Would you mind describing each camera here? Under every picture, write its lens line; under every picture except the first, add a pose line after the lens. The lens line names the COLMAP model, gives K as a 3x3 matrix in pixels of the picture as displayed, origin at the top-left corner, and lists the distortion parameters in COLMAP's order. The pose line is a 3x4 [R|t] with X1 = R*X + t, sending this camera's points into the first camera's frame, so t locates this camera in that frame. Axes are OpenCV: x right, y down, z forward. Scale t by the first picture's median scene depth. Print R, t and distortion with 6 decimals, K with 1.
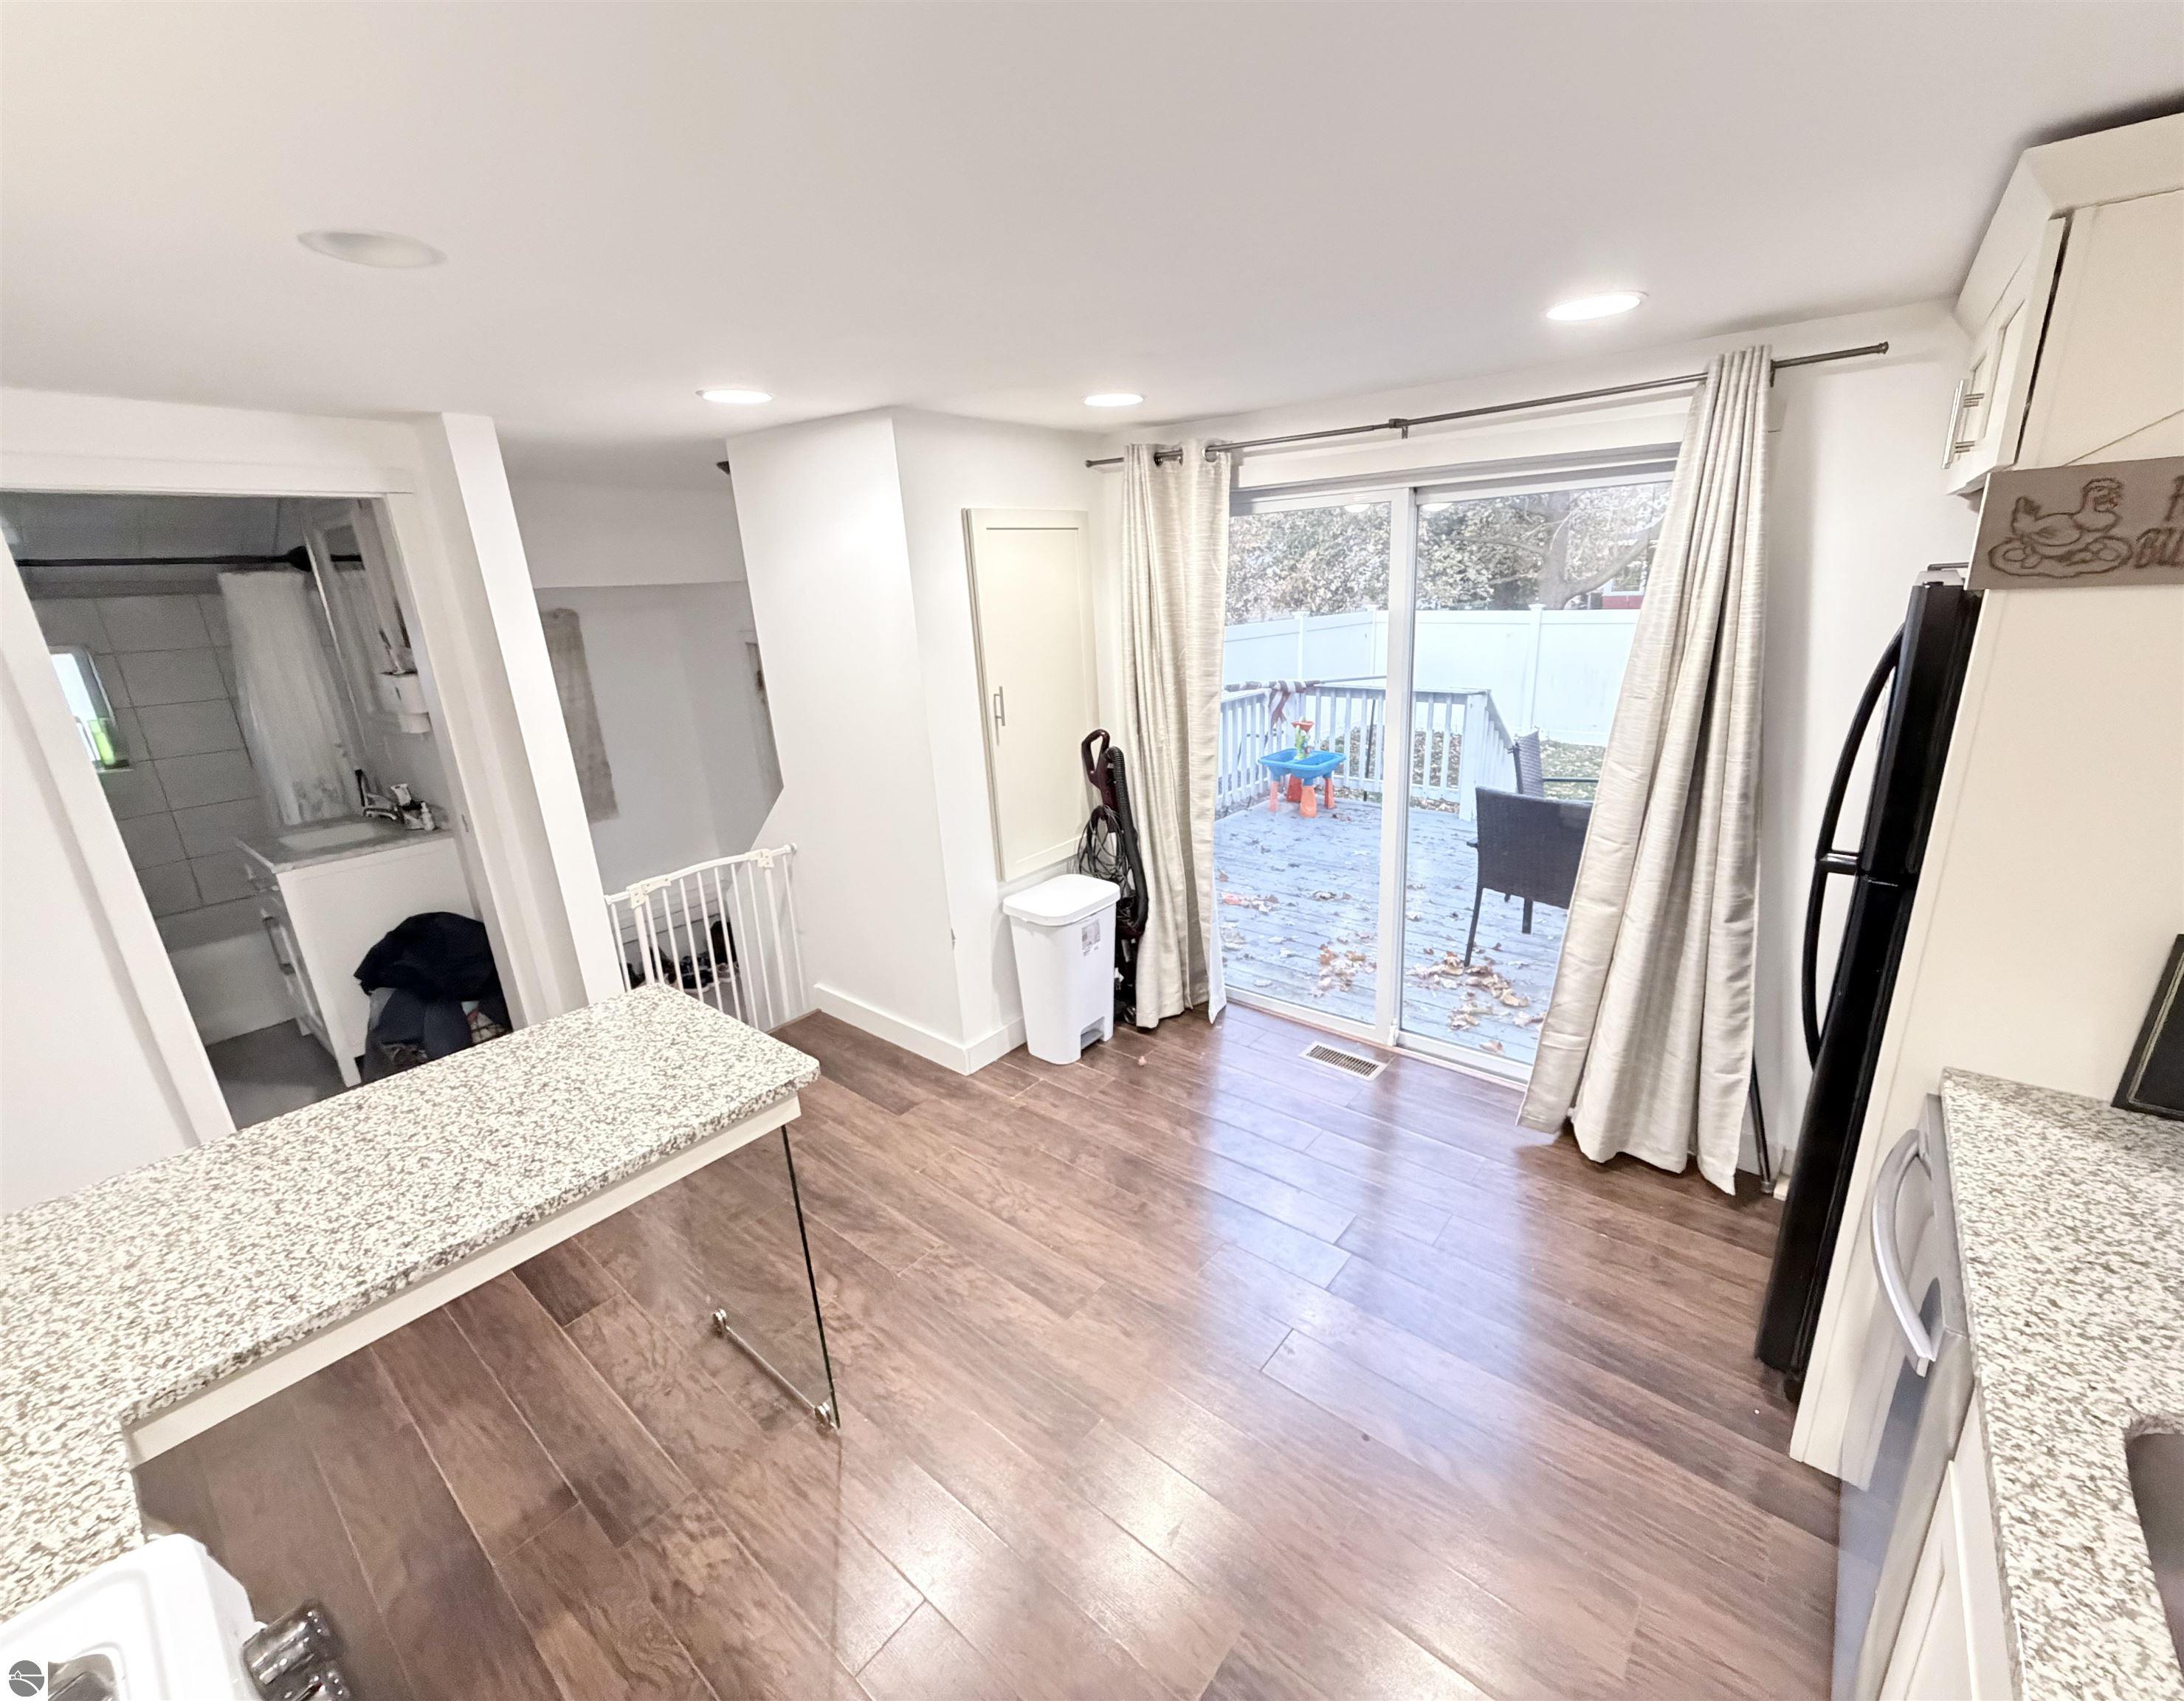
lens RADIAL K [[891.3, 0, 1147.9], [0, 891.3, 846.8], [0, 0, 1]] dist [-0.000336, -0.000051]
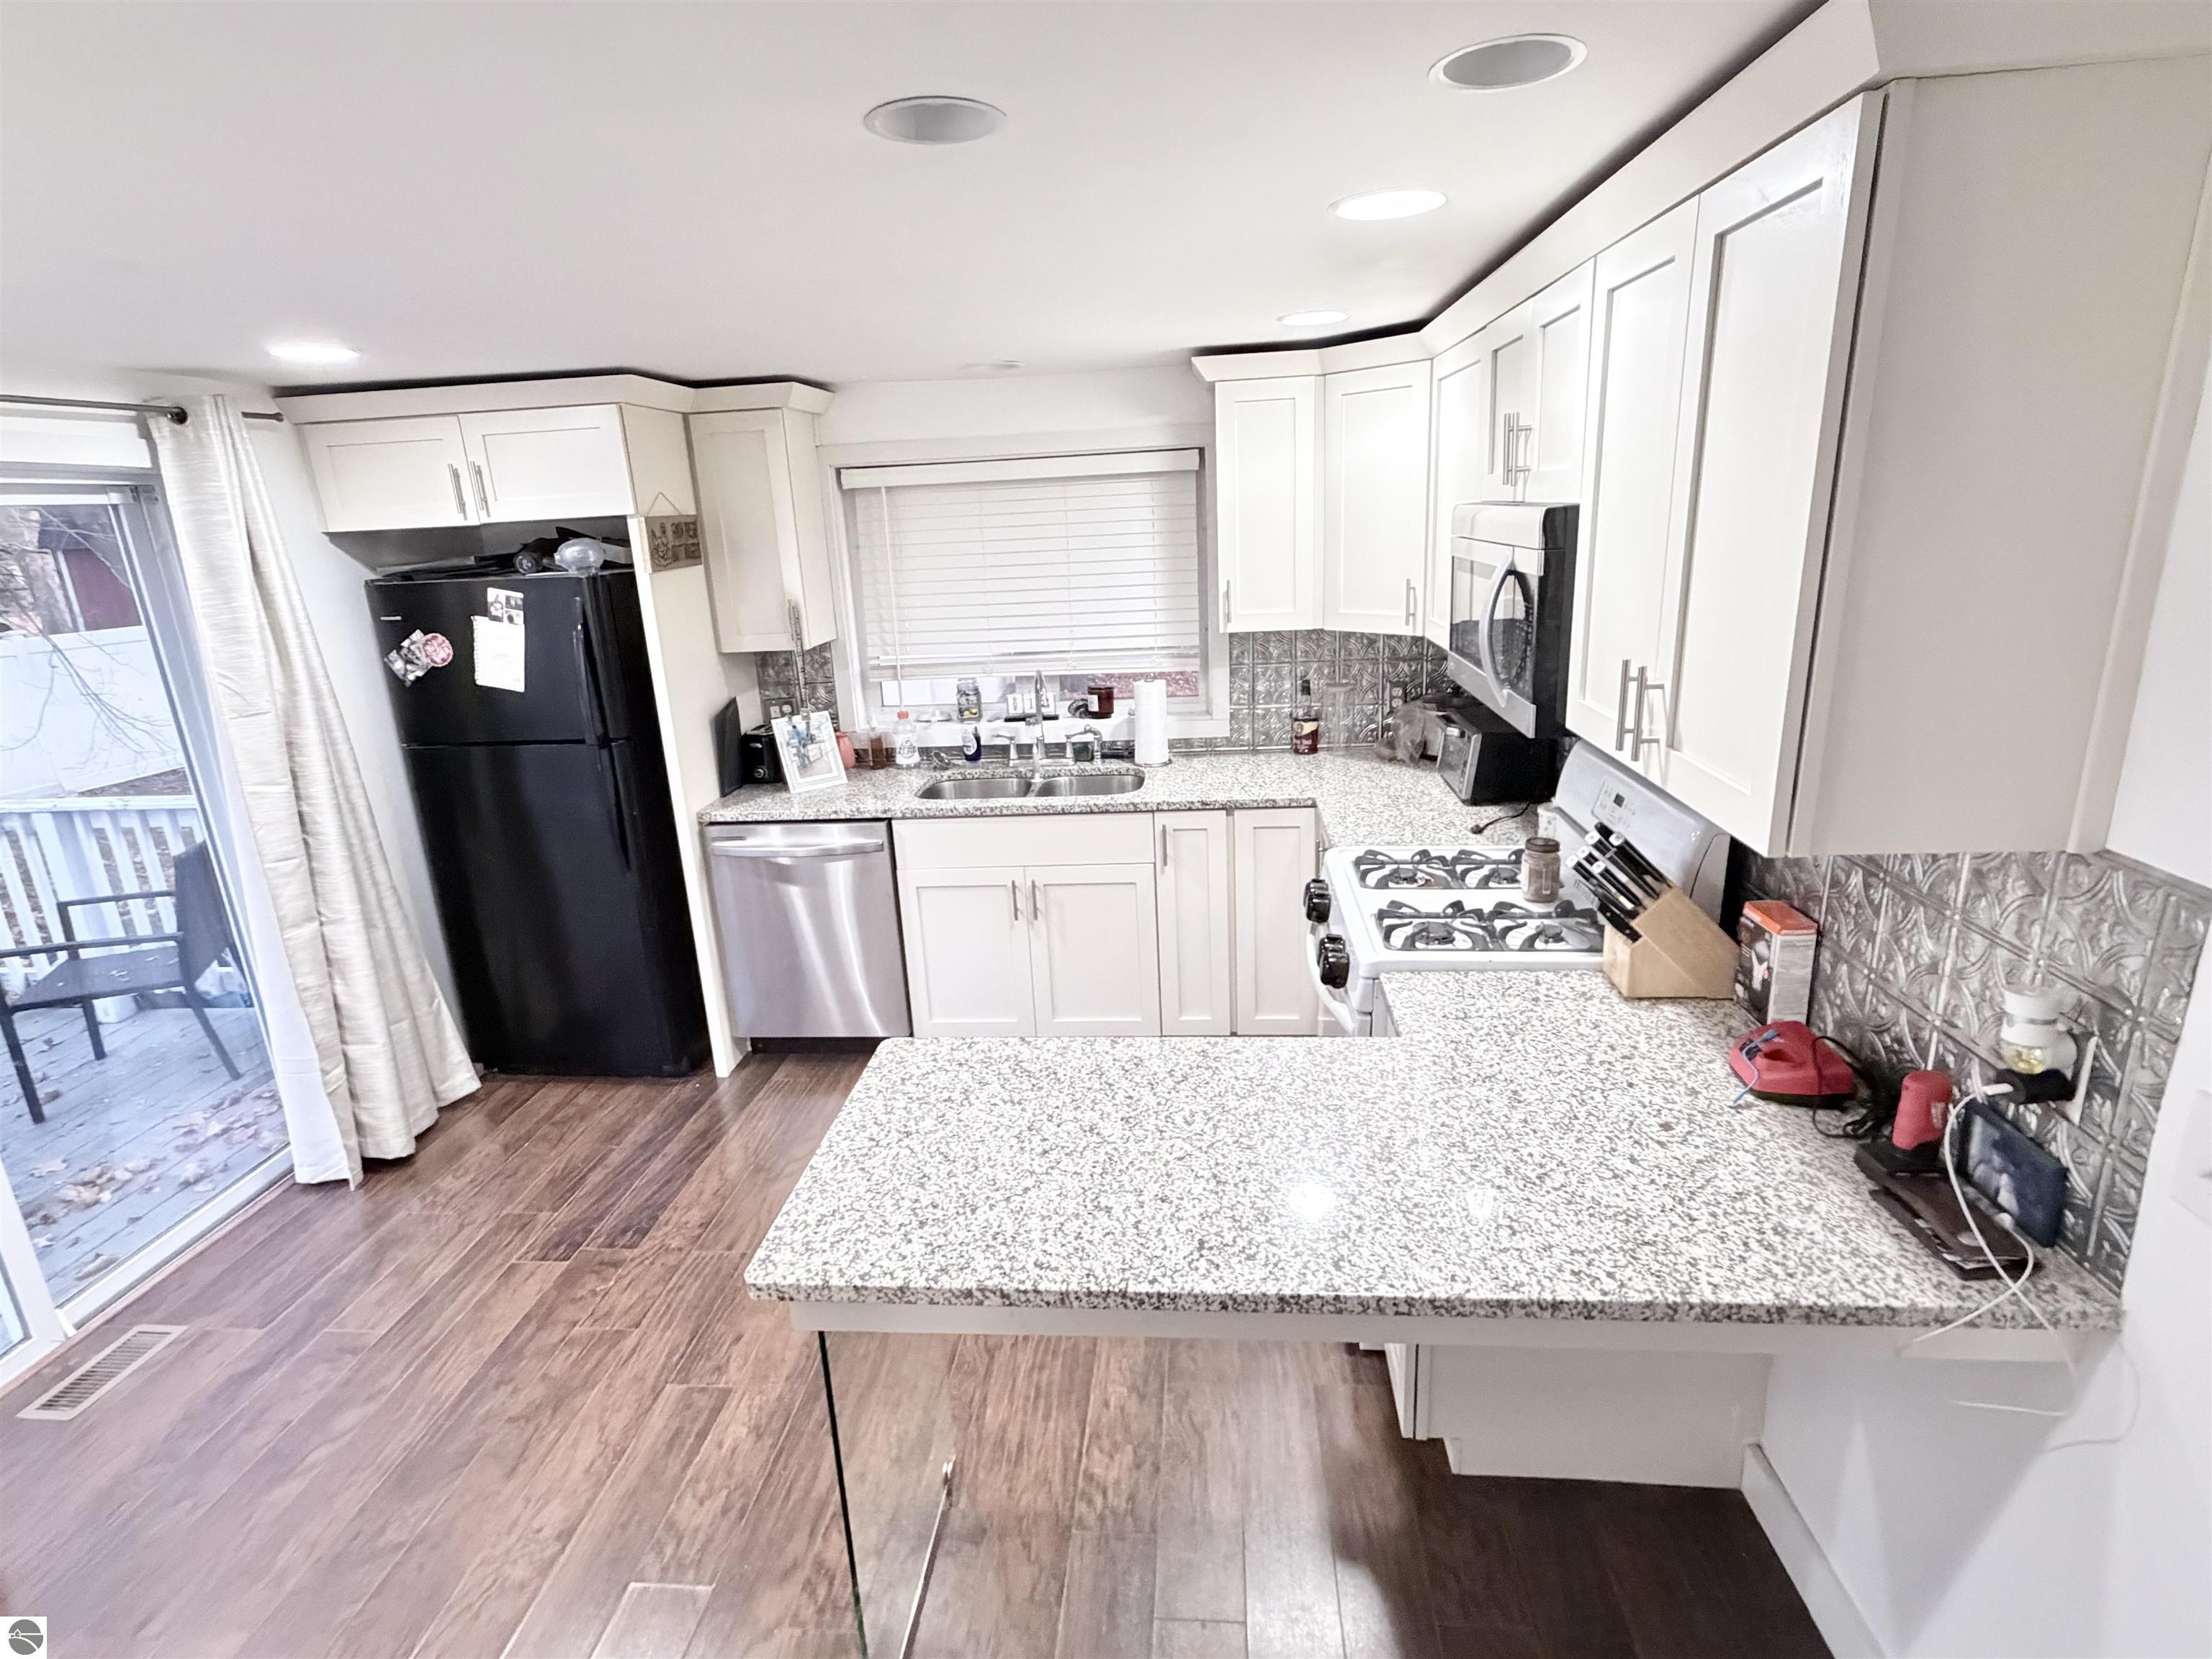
lens RADIAL K [[1096.4, 0, 1106.0], [0, 1096.4, 829.5], [0, 0, 1]] dist [0.001830, 0.000160]
pose [[-0.537791, -0.172711, 0.825198, -1.386196], [0.310807, 0.869235, 0.384485, -0.320795], [-0.783696, 0.463250, -0.413788, 1.165403]]
